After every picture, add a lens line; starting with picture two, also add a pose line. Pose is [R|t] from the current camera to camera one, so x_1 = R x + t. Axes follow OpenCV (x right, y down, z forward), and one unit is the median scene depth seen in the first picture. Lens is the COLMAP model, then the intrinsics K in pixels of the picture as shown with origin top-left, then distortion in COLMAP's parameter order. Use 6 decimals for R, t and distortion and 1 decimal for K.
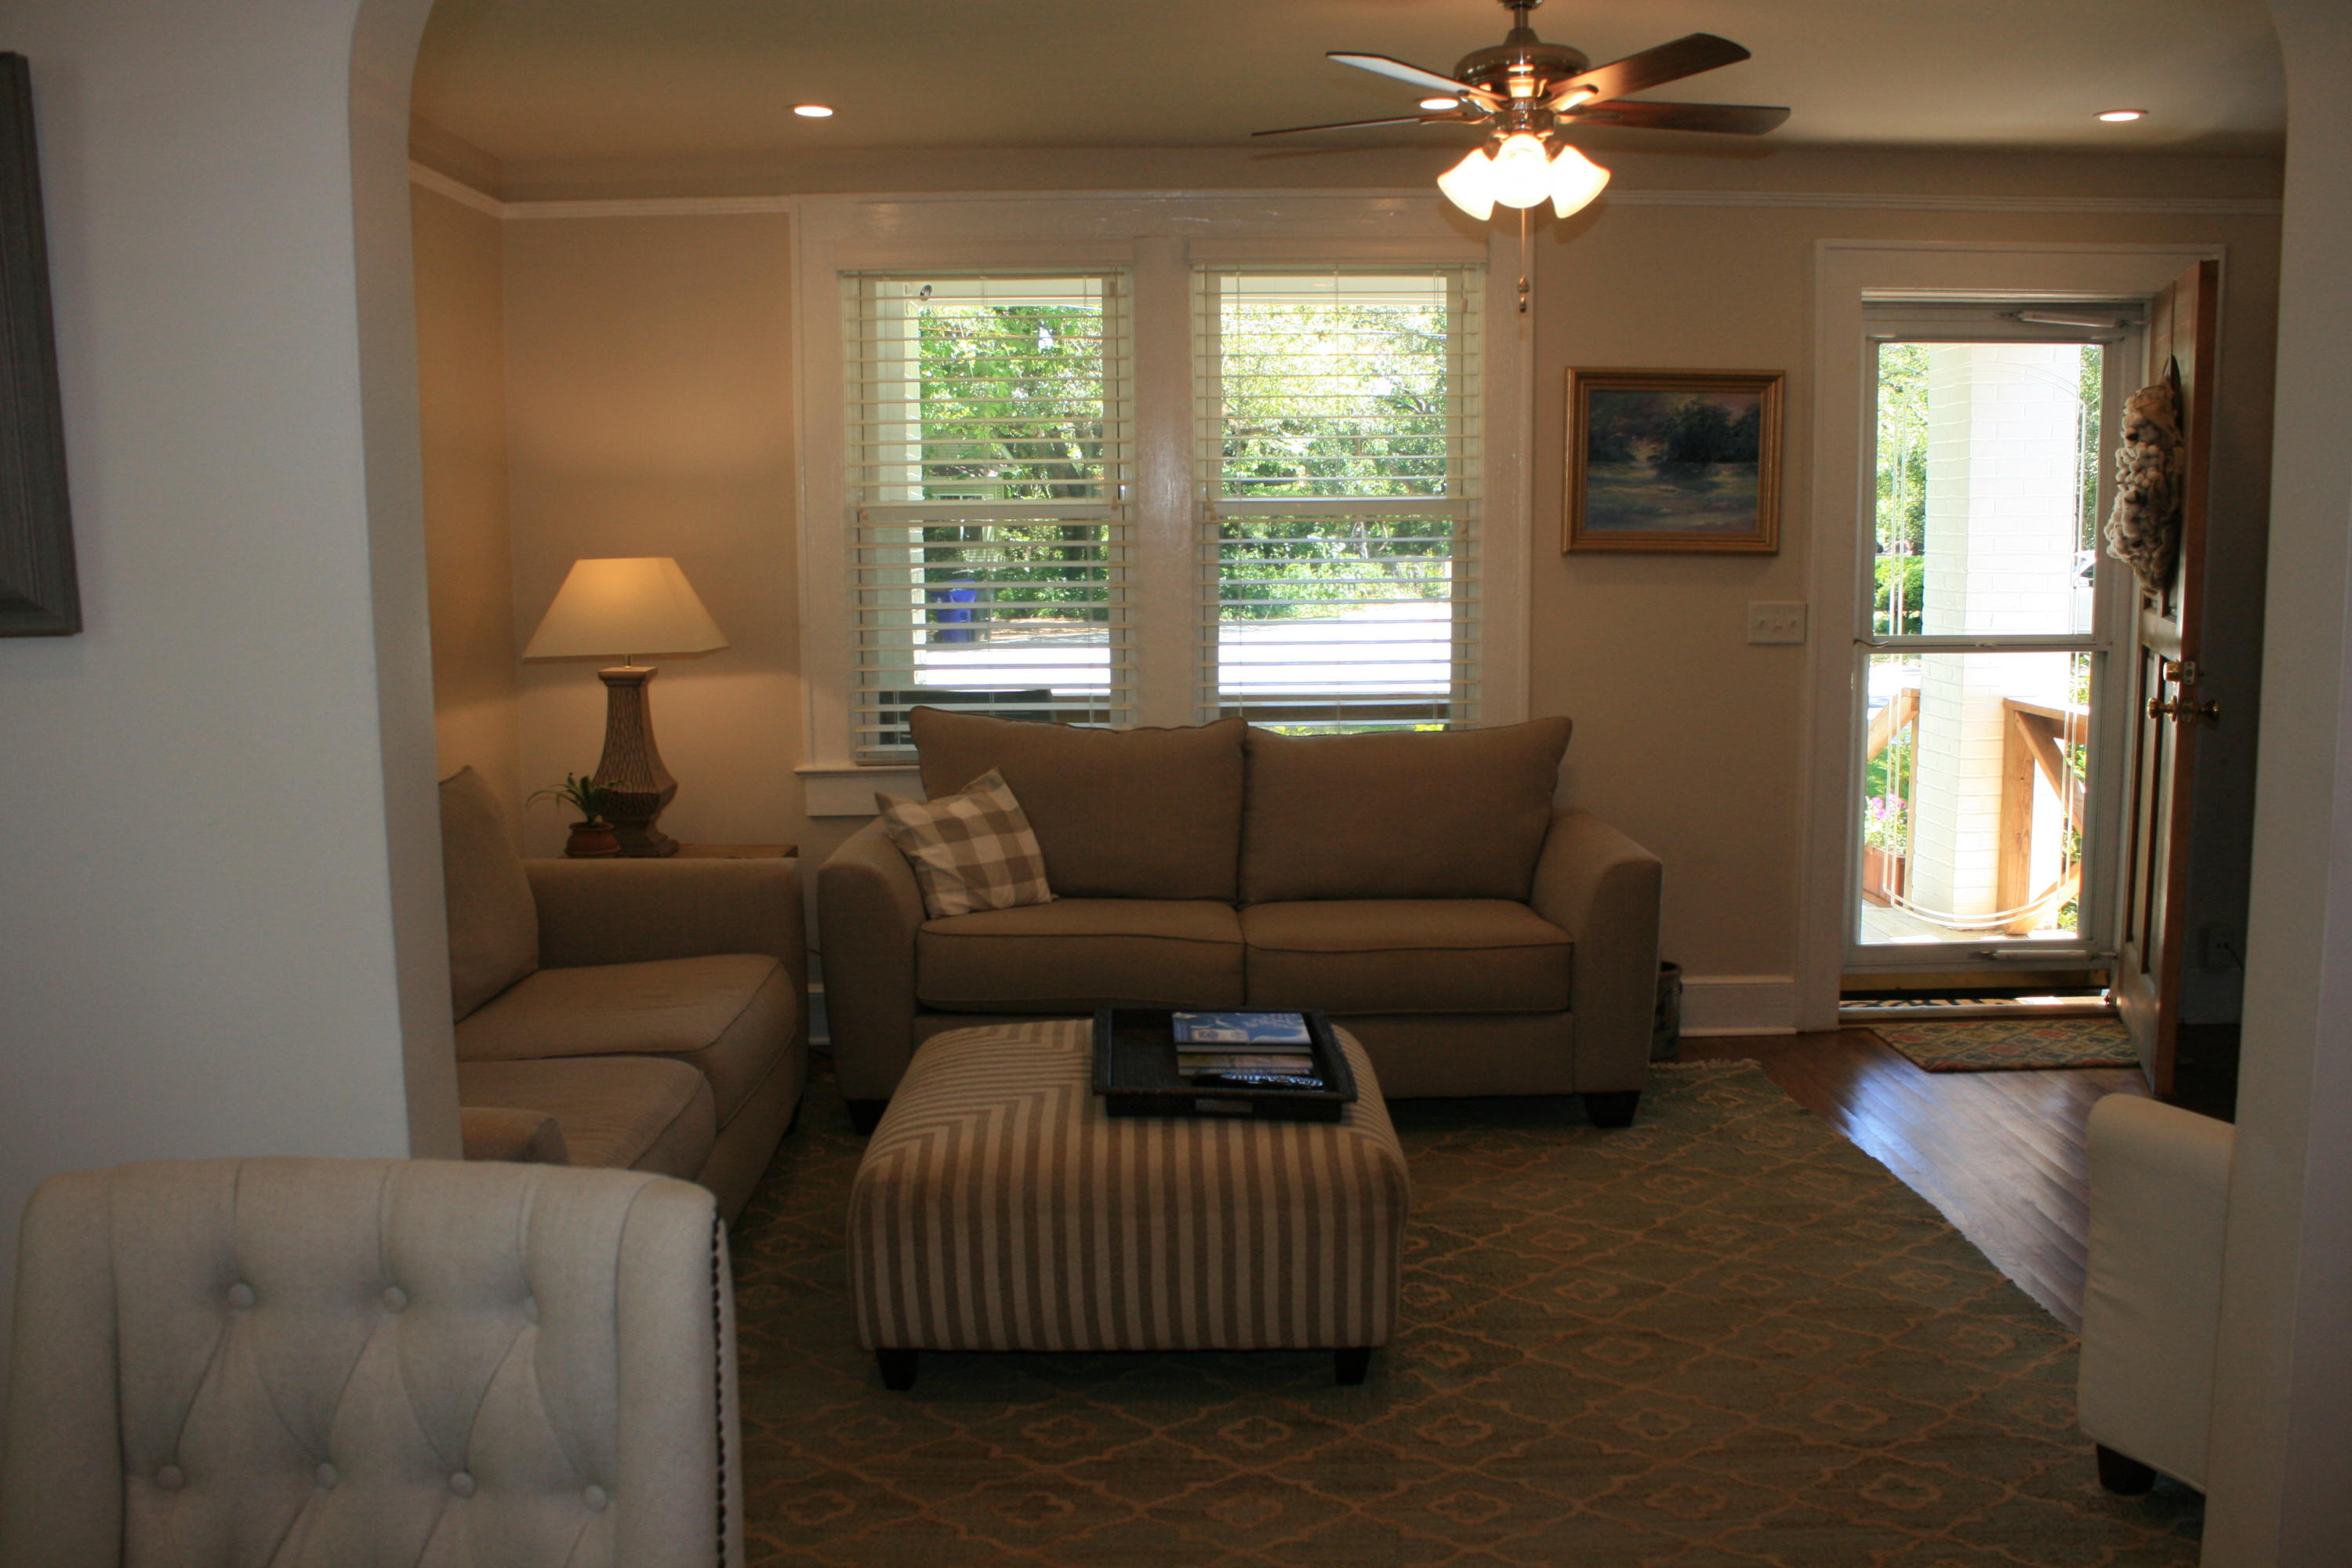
lens RADIAL K [[1979.7, 0, 1184.2], [0, 1979.7, 760.3], [0, 0, 1]] dist [-0.162886, 0.138688]
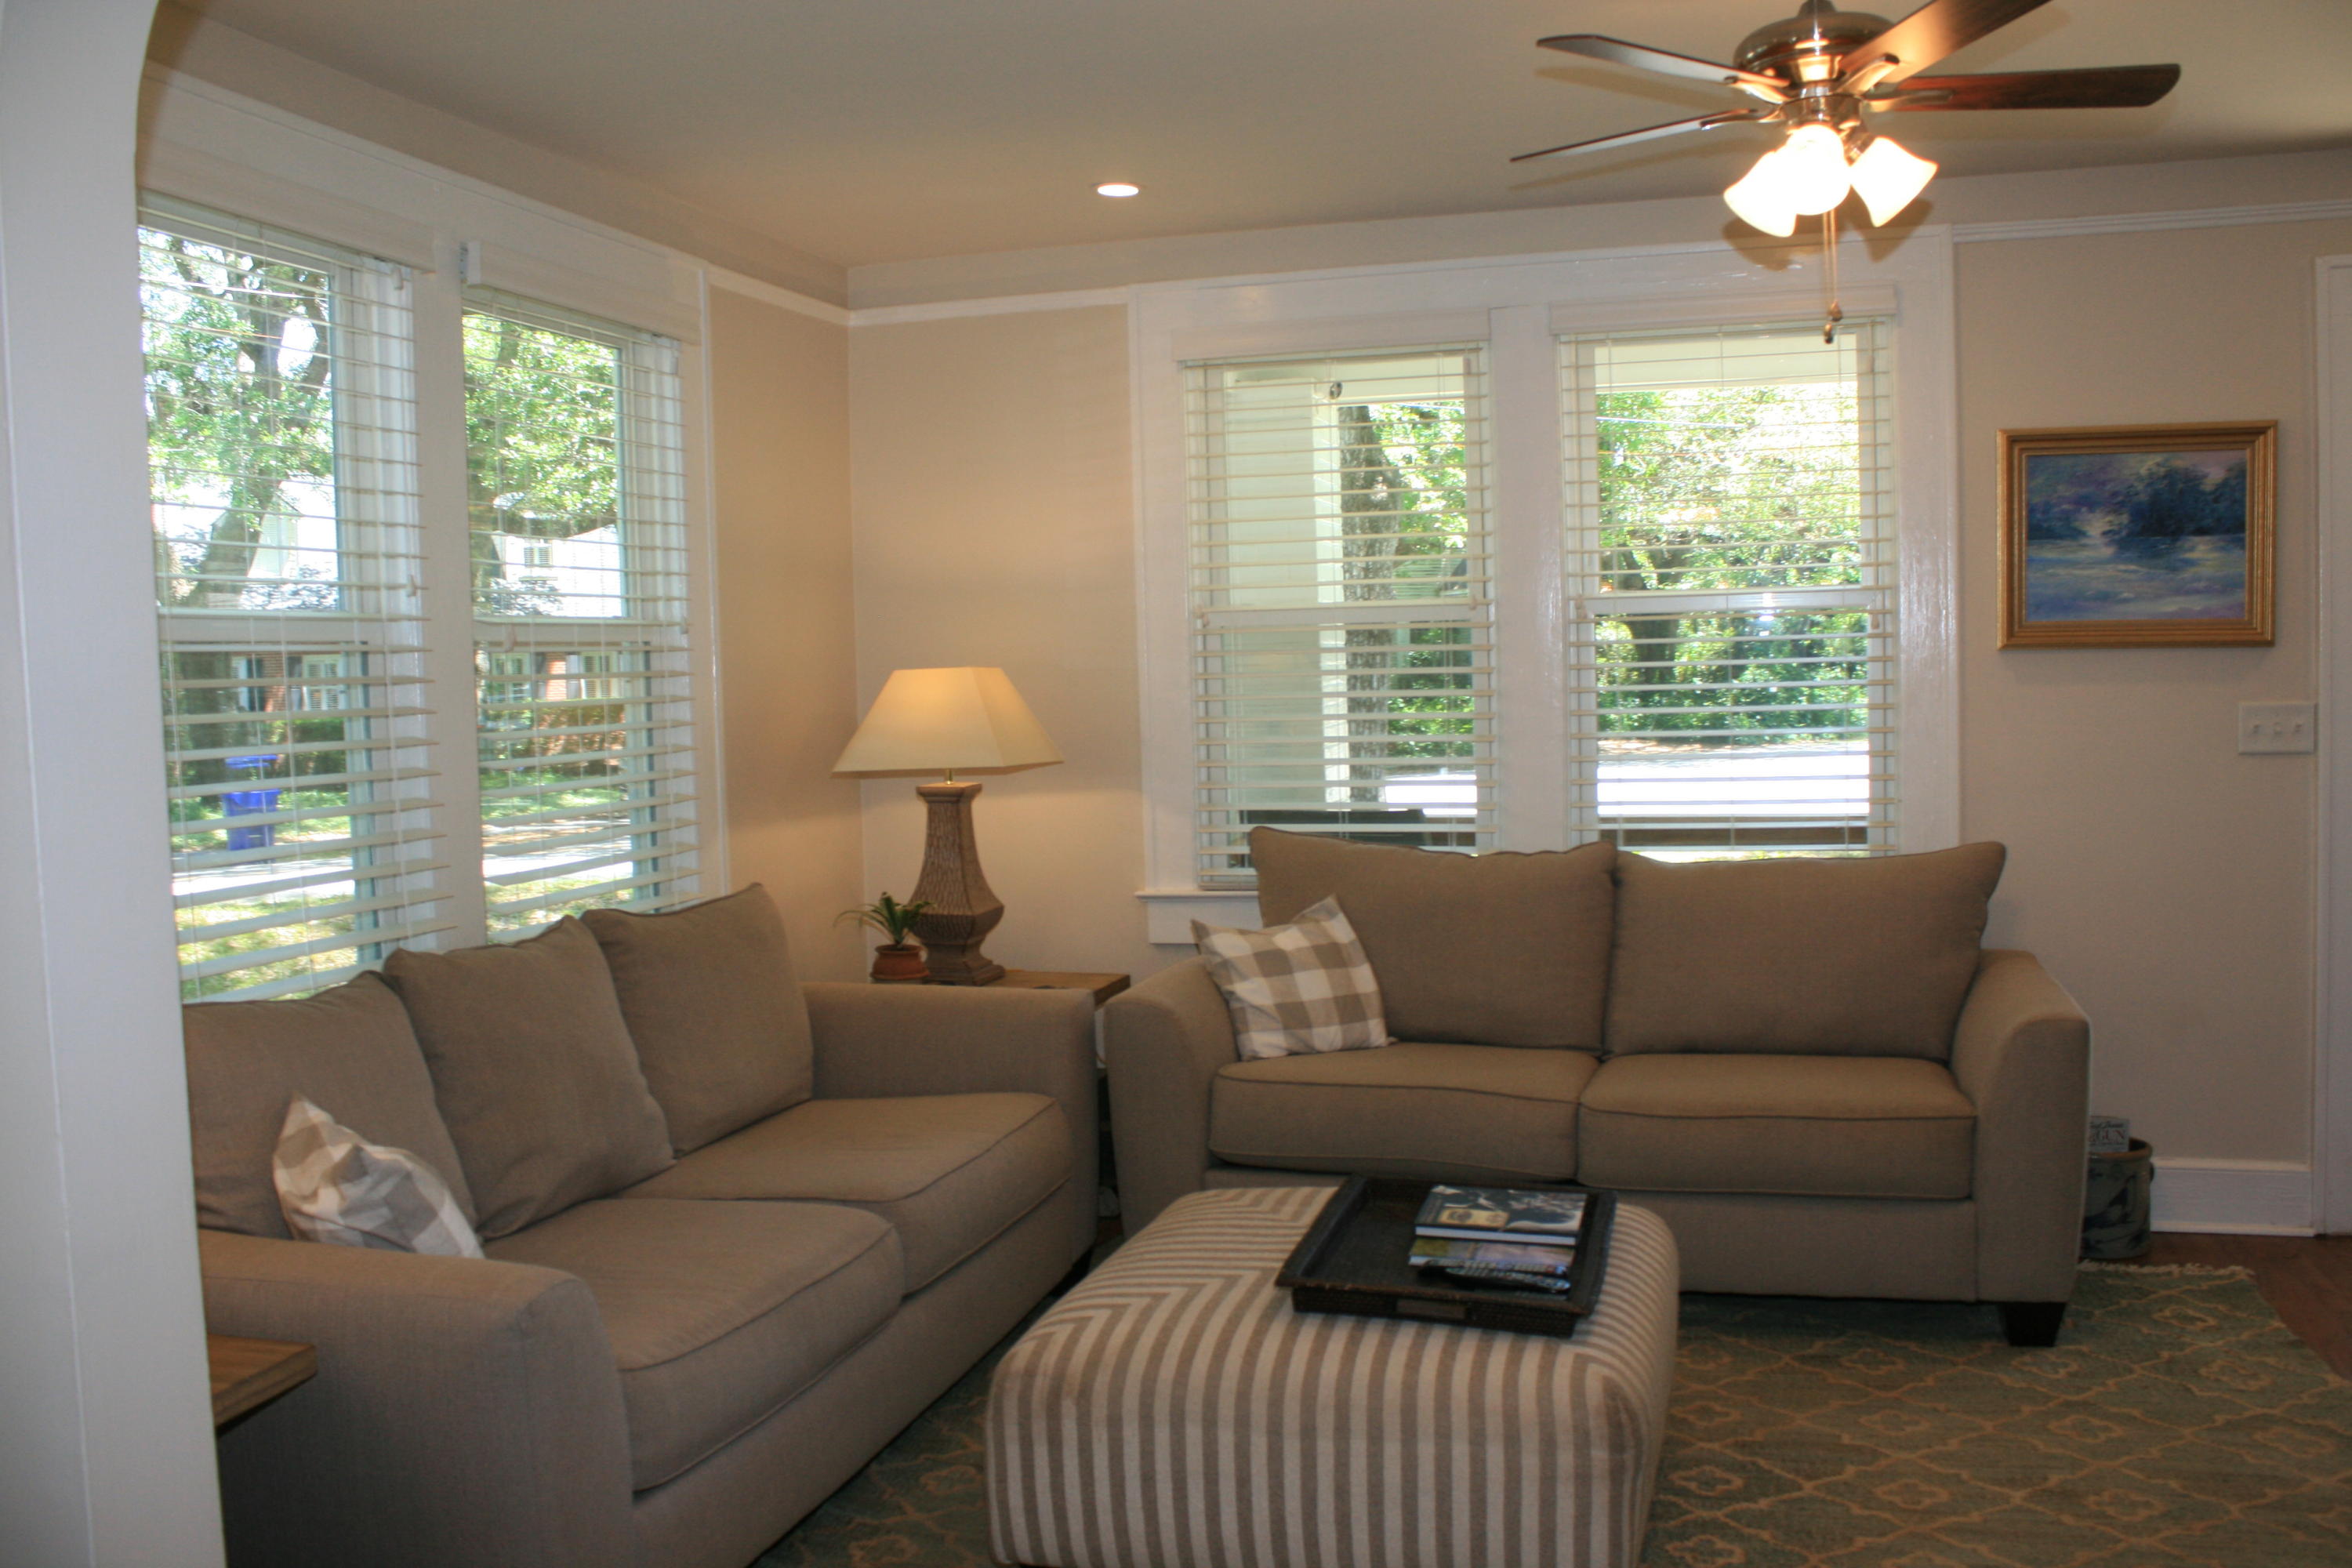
lens RADIAL K [[1979.7, 0, 1184.2], [0, 1979.7, 760.3], [0, 0, 1]] dist [-0.162886, 0.138688]
pose [[0.956796, -0.003592, -0.290738, 0.109188], [-0.014656, 0.998057, -0.060562, -0.002118], [0.290391, 0.062207, 0.954884, 0.118289]]
